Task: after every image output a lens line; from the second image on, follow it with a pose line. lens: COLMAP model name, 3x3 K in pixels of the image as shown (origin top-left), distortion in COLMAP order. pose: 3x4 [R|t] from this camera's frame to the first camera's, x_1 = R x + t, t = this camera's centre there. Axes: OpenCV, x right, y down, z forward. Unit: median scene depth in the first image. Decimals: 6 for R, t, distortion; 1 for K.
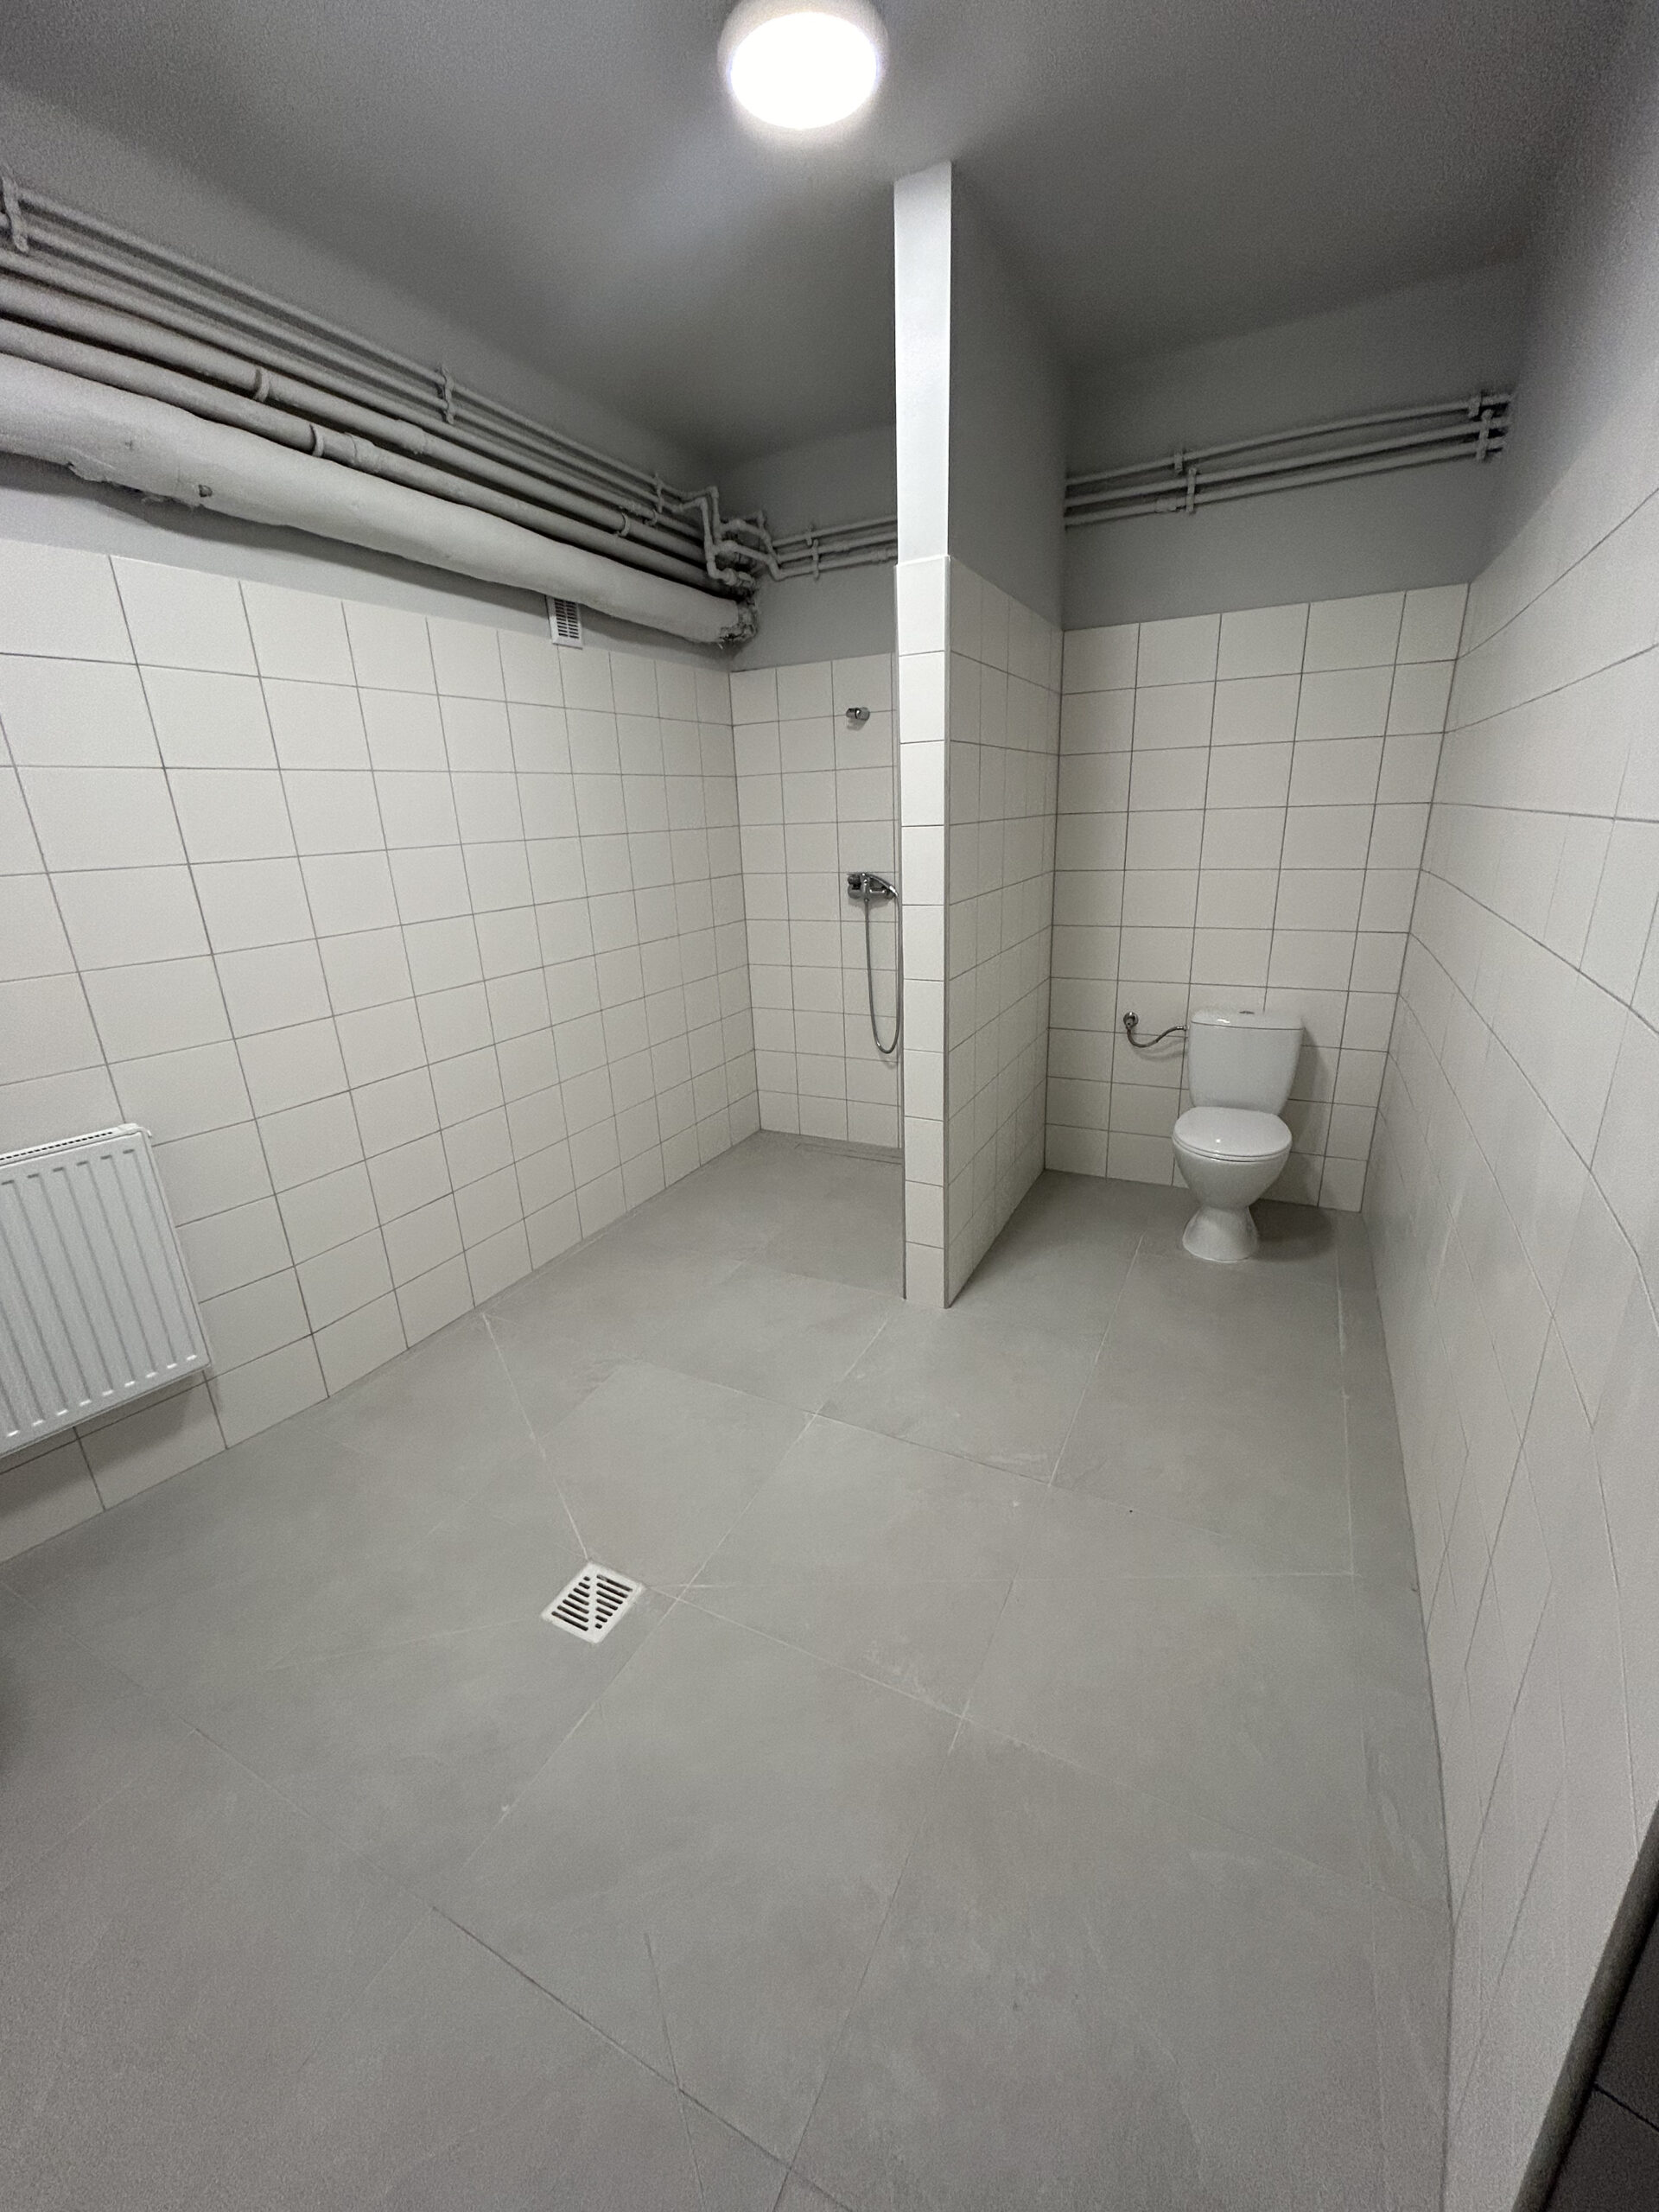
lens RADIAL K [[887.0, 0, 826.3], [0, 887.0, 1103.3], [0, 0, 1]] dist [-0.001440, -0.000098]
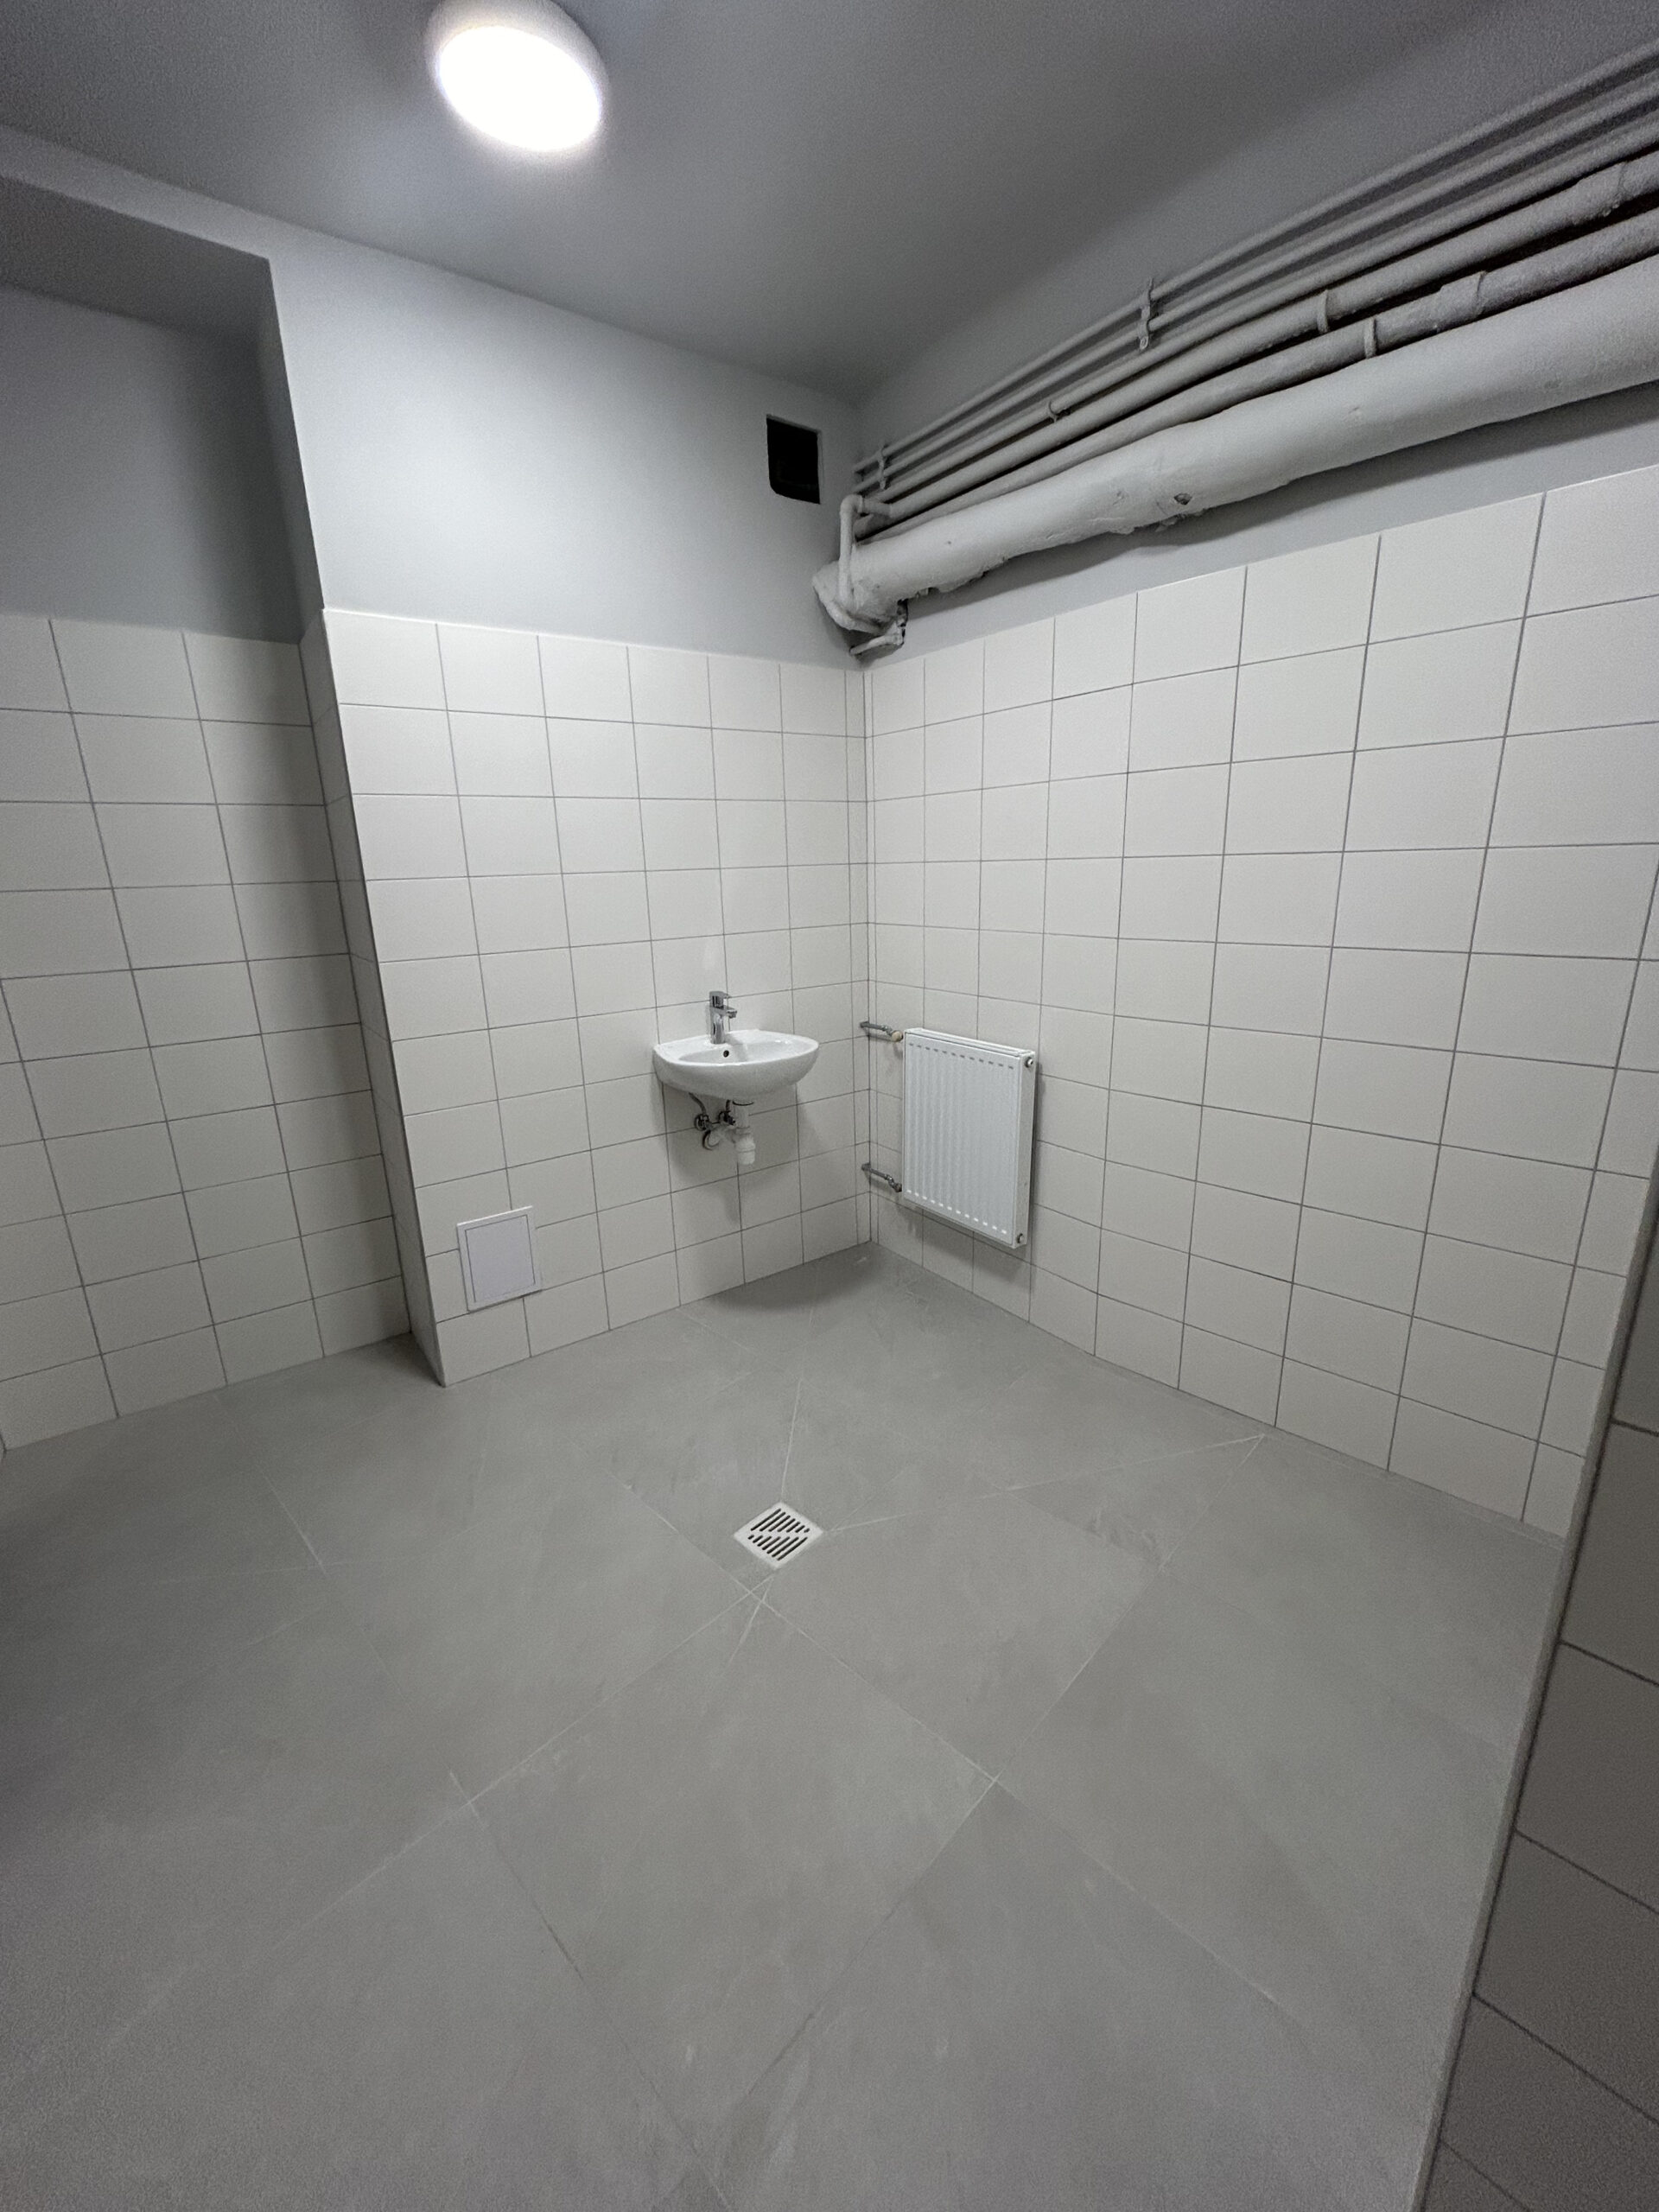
lens RADIAL K [[897.5, 0, 819.1], [0, 897.5, 1096.8], [0, 0, 1]] dist [0.005492, -0.000246]
pose [[-0.298978, 0.297141, -0.906818, 0.527905], [-0.257805, 0.889797, 0.376562, -0.331240], [0.918776, 0.346366, -0.189425, 0.968408]]
